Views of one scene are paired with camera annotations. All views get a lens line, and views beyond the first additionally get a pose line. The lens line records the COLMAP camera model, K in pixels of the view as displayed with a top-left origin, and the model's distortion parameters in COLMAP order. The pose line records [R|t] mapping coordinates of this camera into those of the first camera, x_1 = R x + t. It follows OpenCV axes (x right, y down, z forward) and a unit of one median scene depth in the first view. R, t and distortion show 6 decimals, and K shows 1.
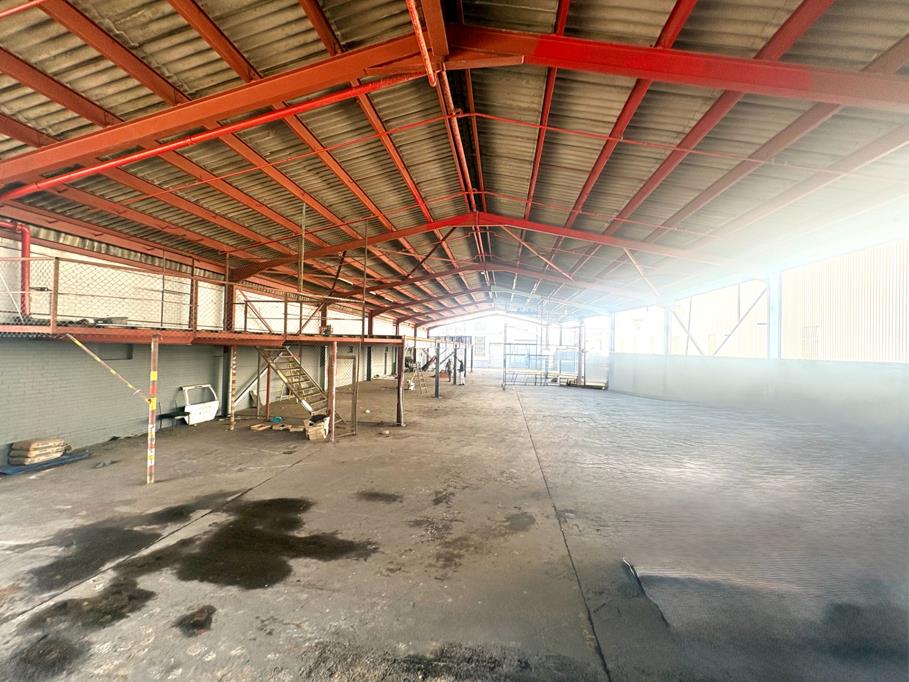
lens RADIAL K [[357.5, 0, 454.5], [0, 357.5, 341.0], [0, 0, 1]] dist [-0.000358, -0.000010]
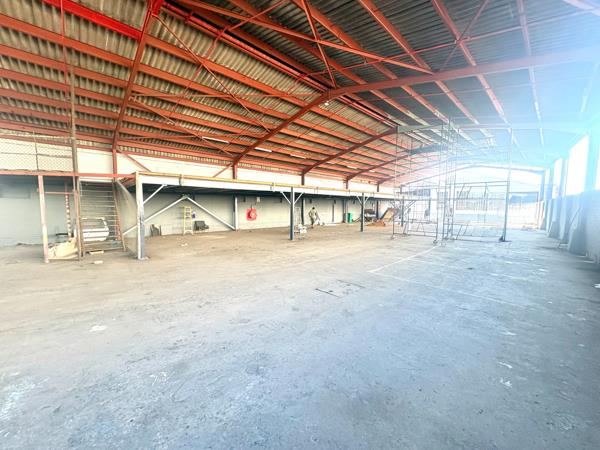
lens RADIAL K [[236.0, 0, 300.0], [0, 236.0, 225.0], [0, 0, 1]] dist [-0.000358, -0.000010]
pose [[0.773509, 0.022358, -0.633391, 0.346052], [0.028826, 0.997102, 0.070399, 0.061287], [0.633130, -0.072712, 0.770623, 0.425697]]
